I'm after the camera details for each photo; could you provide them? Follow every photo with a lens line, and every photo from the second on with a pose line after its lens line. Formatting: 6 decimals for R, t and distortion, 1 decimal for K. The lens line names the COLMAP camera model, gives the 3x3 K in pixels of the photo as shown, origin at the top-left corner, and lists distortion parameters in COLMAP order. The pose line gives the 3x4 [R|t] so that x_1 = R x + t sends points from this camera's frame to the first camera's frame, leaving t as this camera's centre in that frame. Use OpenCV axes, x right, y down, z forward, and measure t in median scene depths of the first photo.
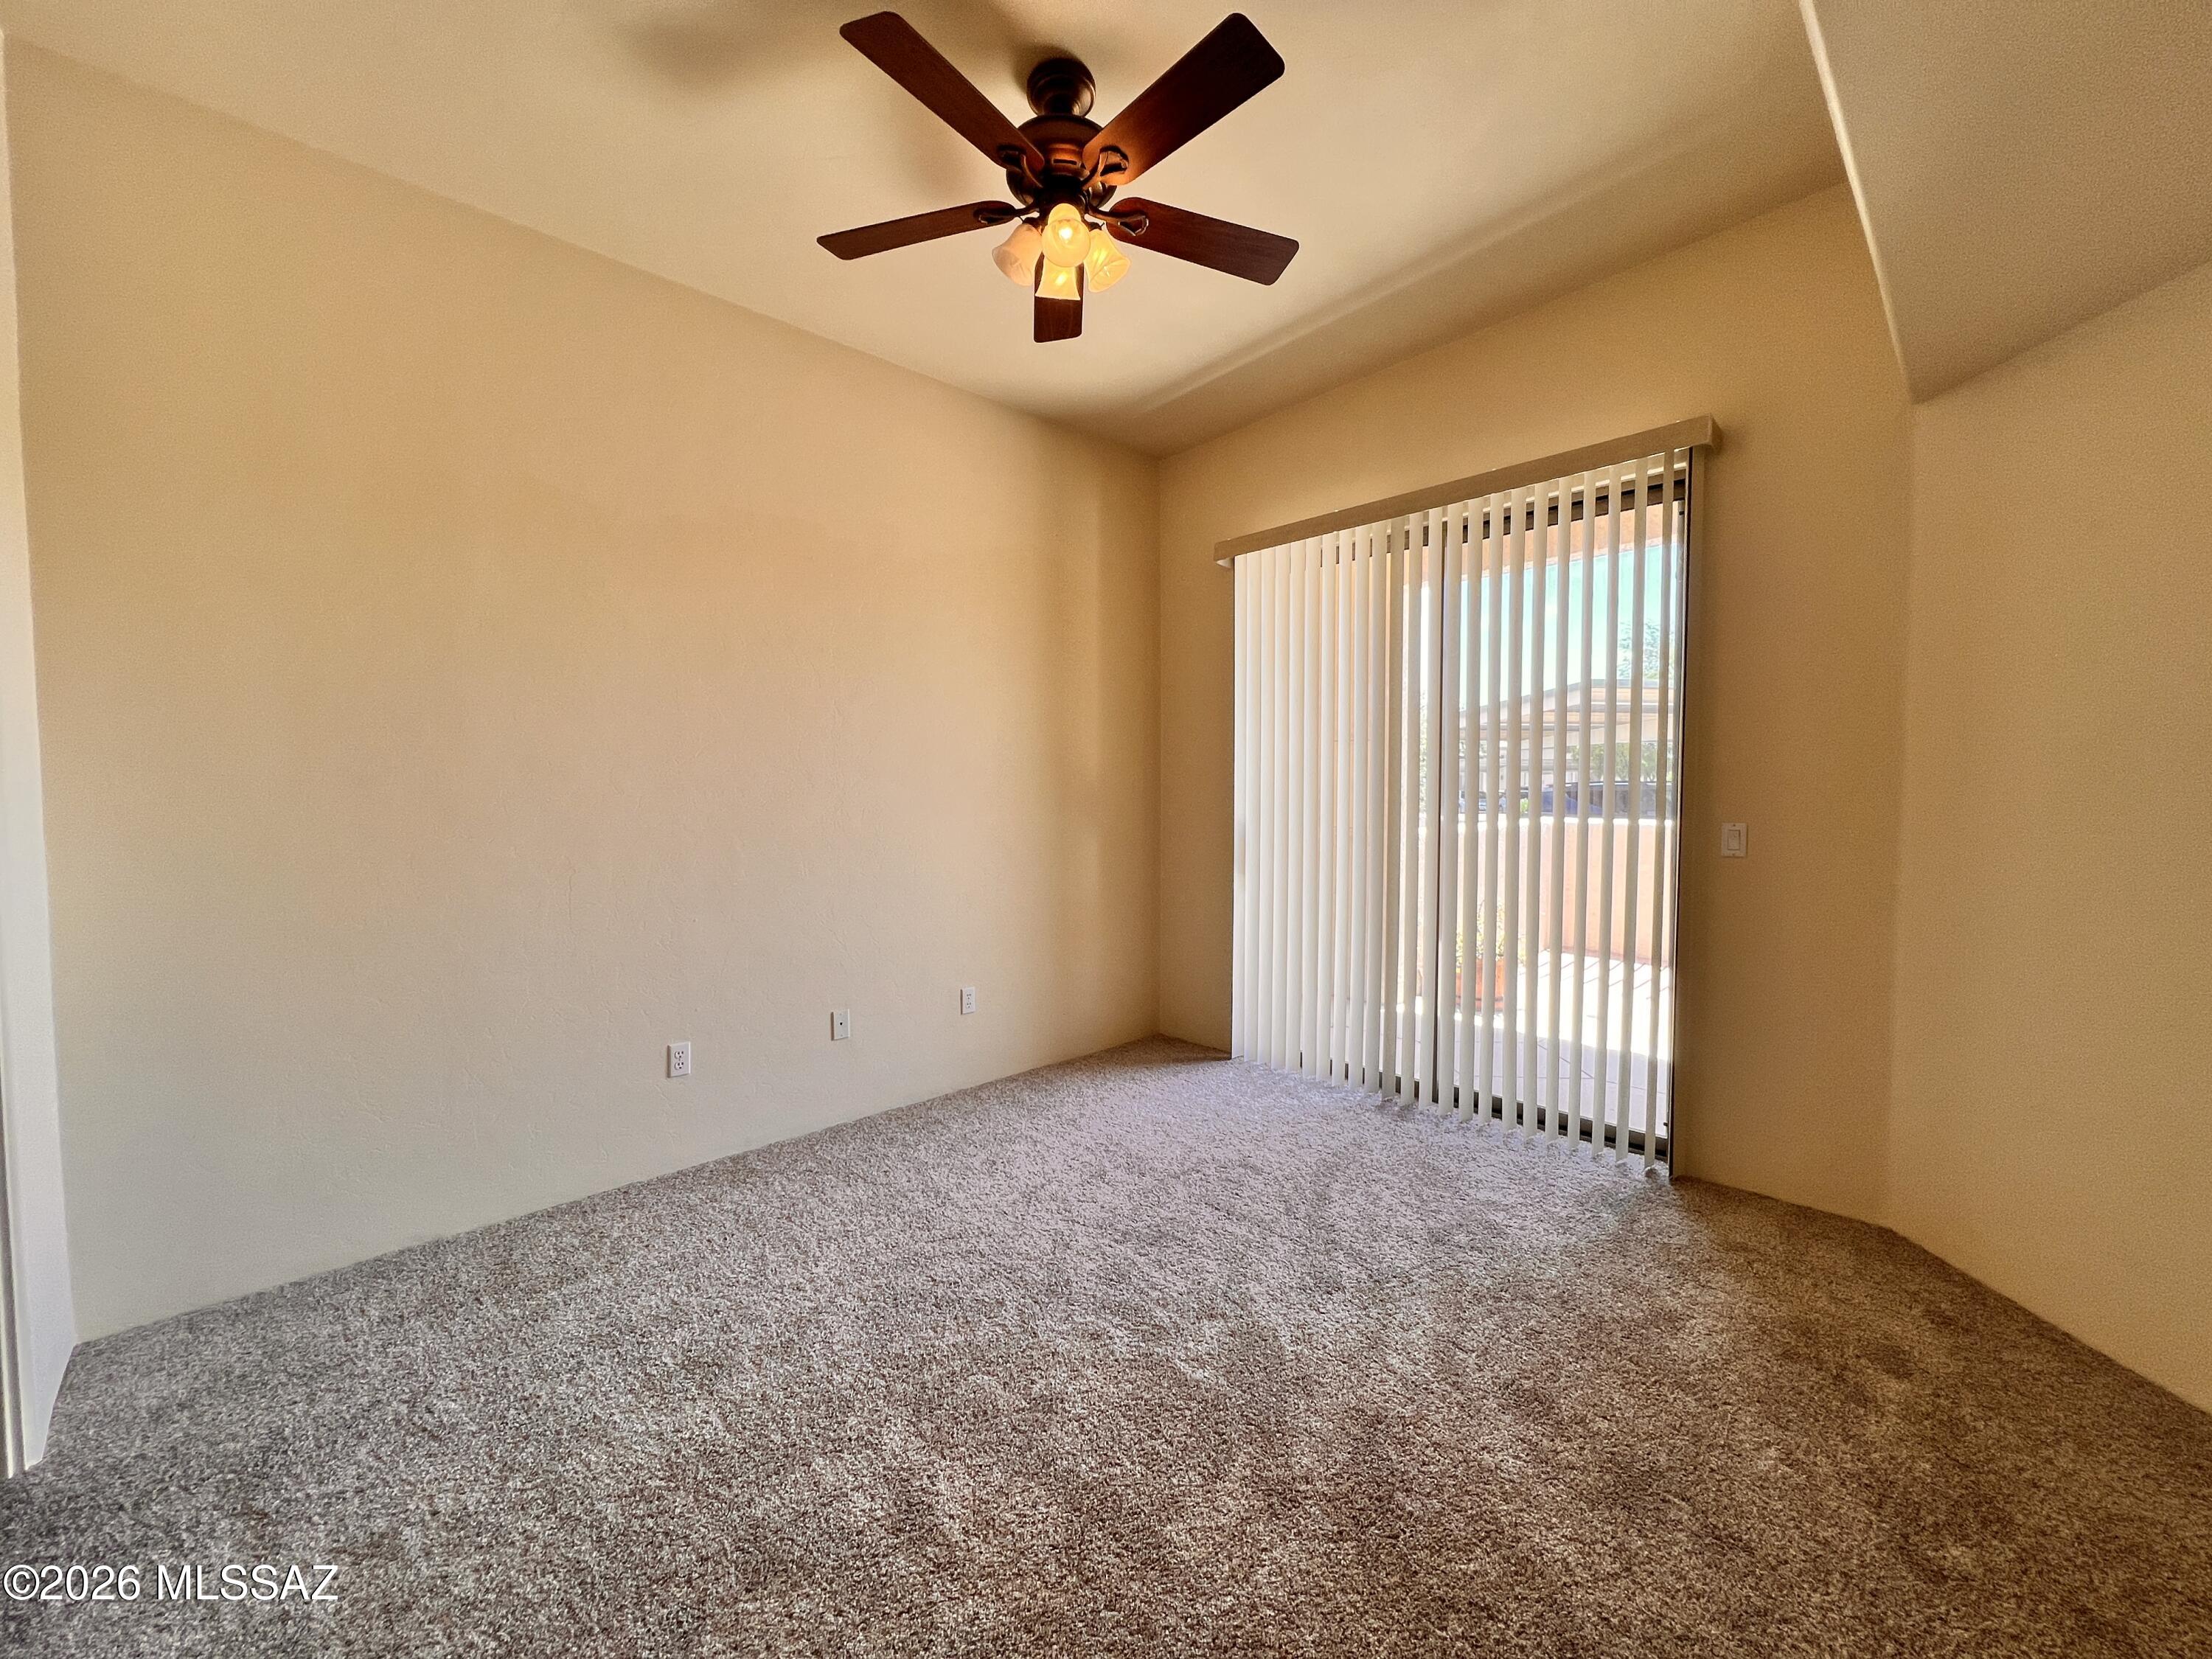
lens RADIAL K [[883.5, 0, 1110.7], [0, 883.5, 826.5], [0, 0, 1]] dist [-0.000320, -0.000187]
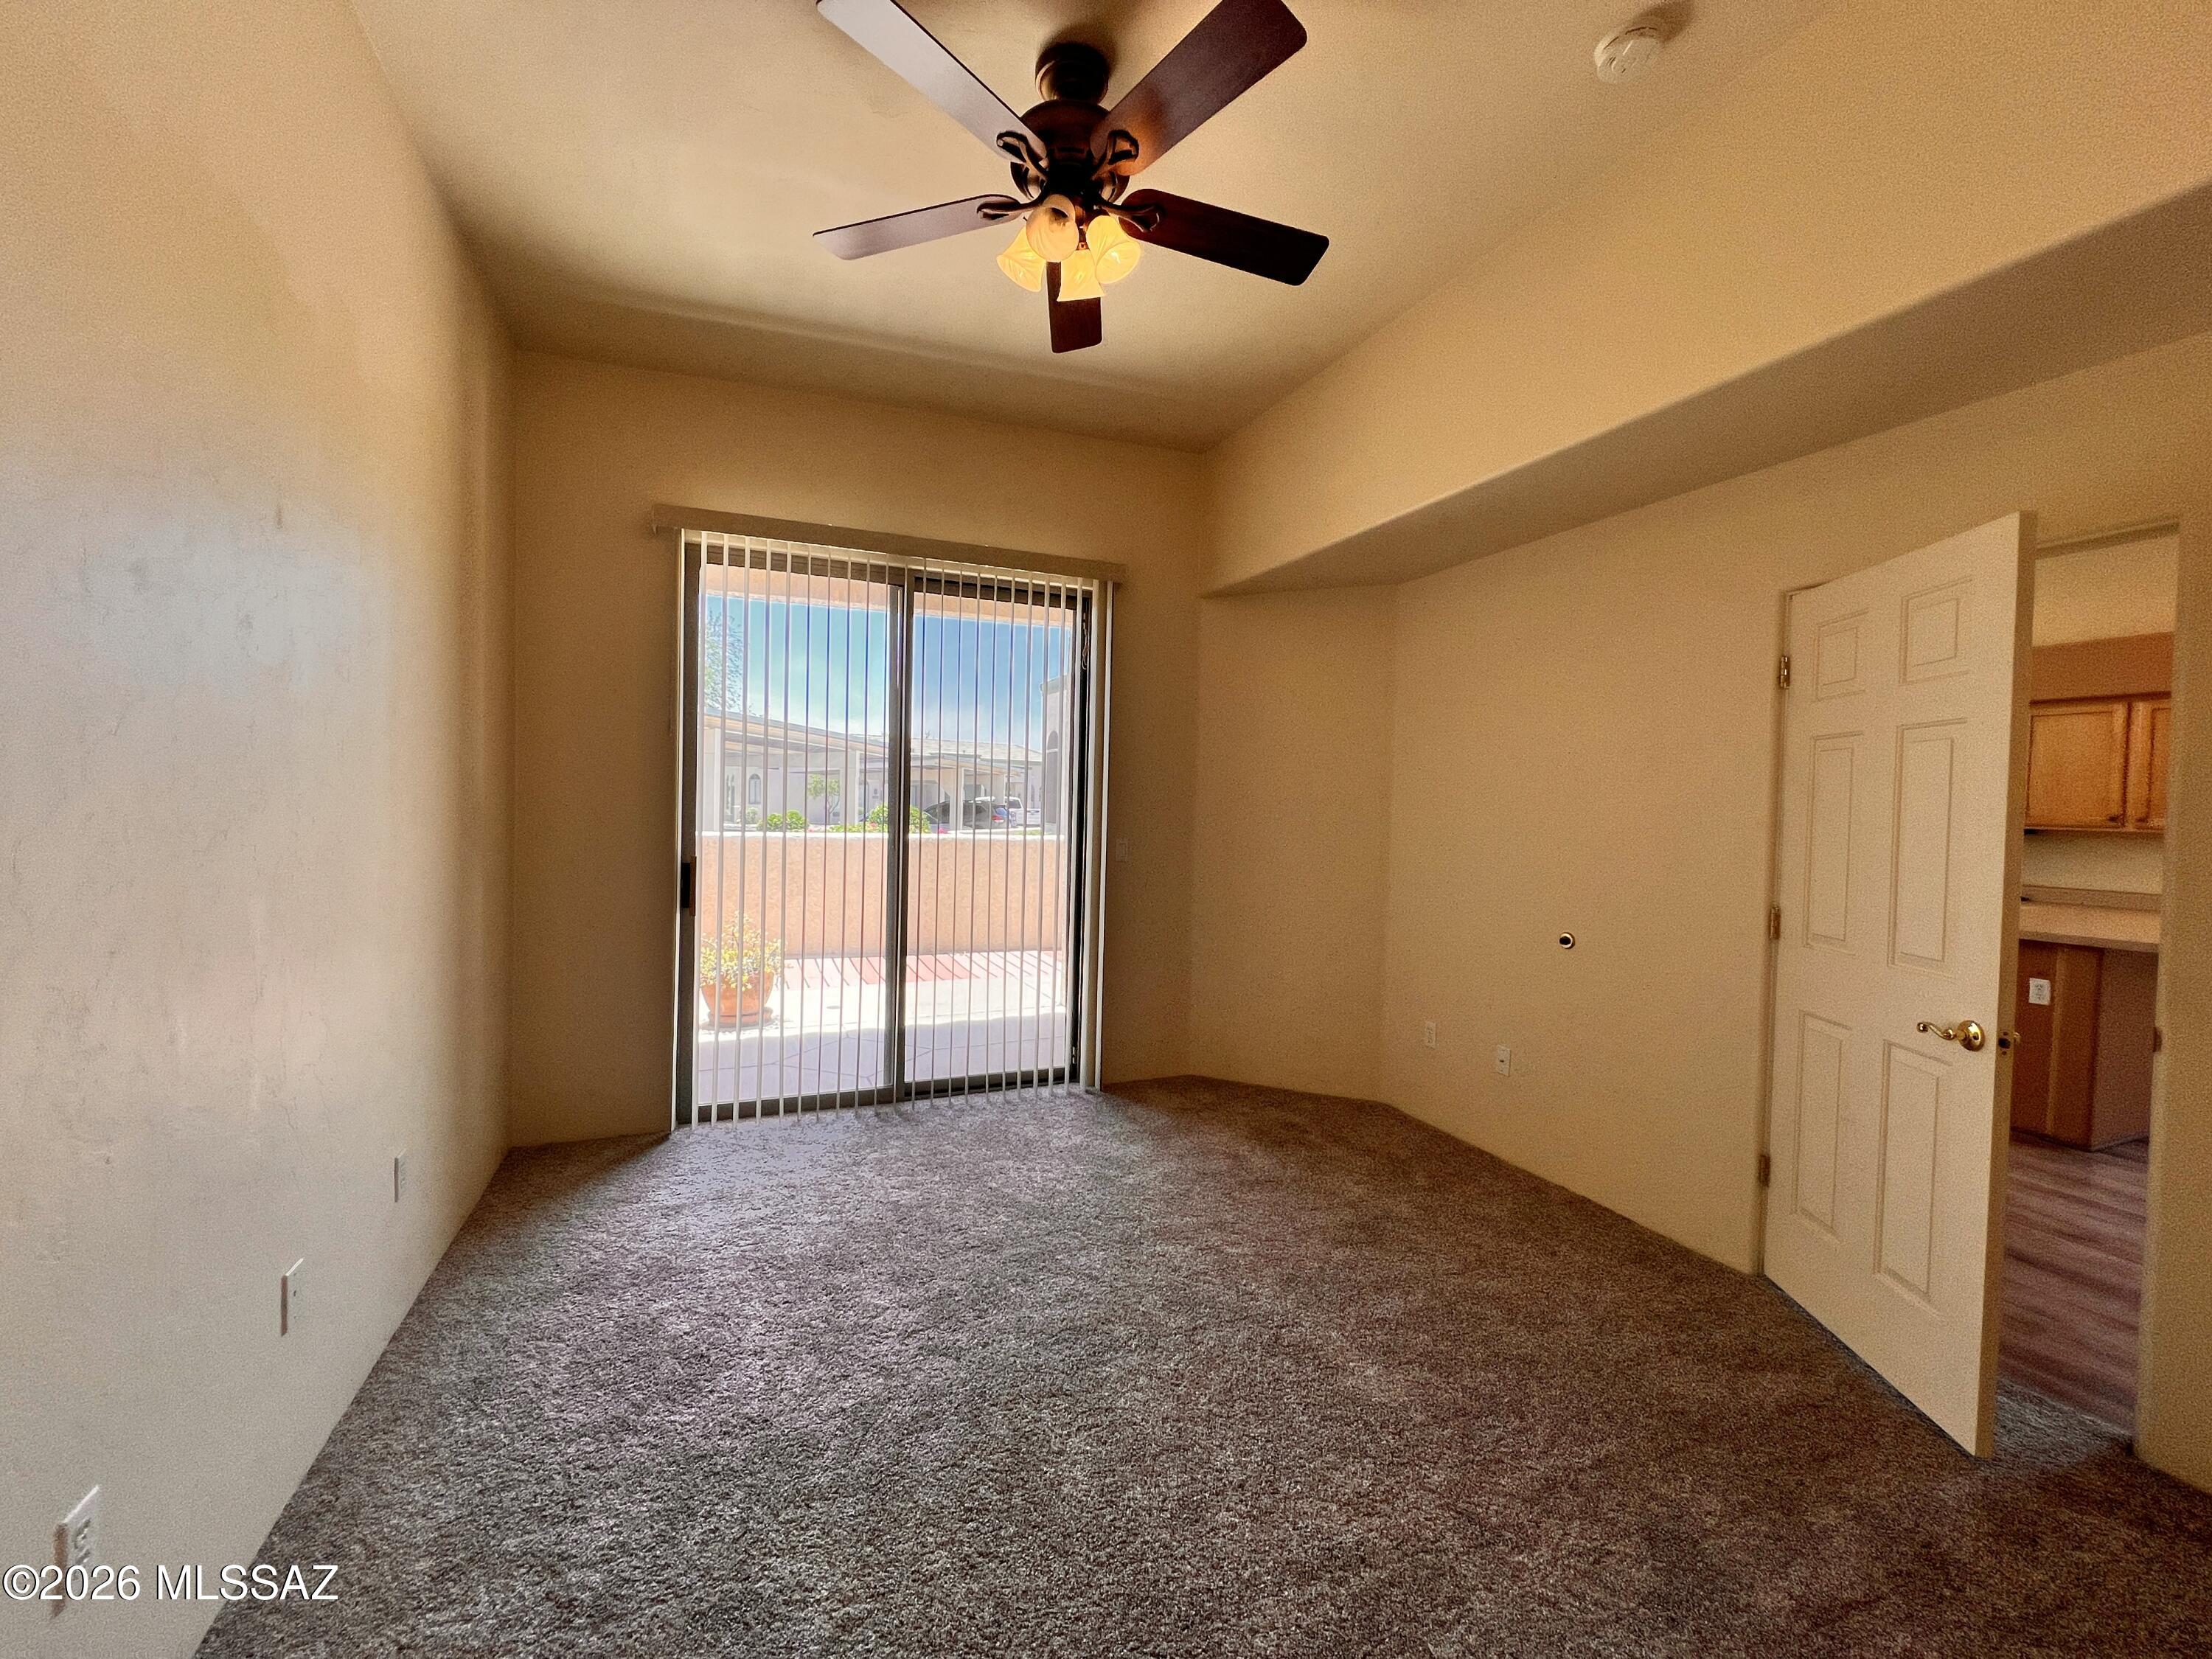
lens RADIAL K [[883.5, 0, 1109.2], [0, 883.5, 833.5], [0, 0, 1]] dist [-0.000320, -0.000187]
pose [[0.356055, -0.017202, 0.934306, -0.644029], [0.006058, 0.999852, 0.016100, -0.036282], [-0.934445, -0.000072, 0.356107, 0.446767]]
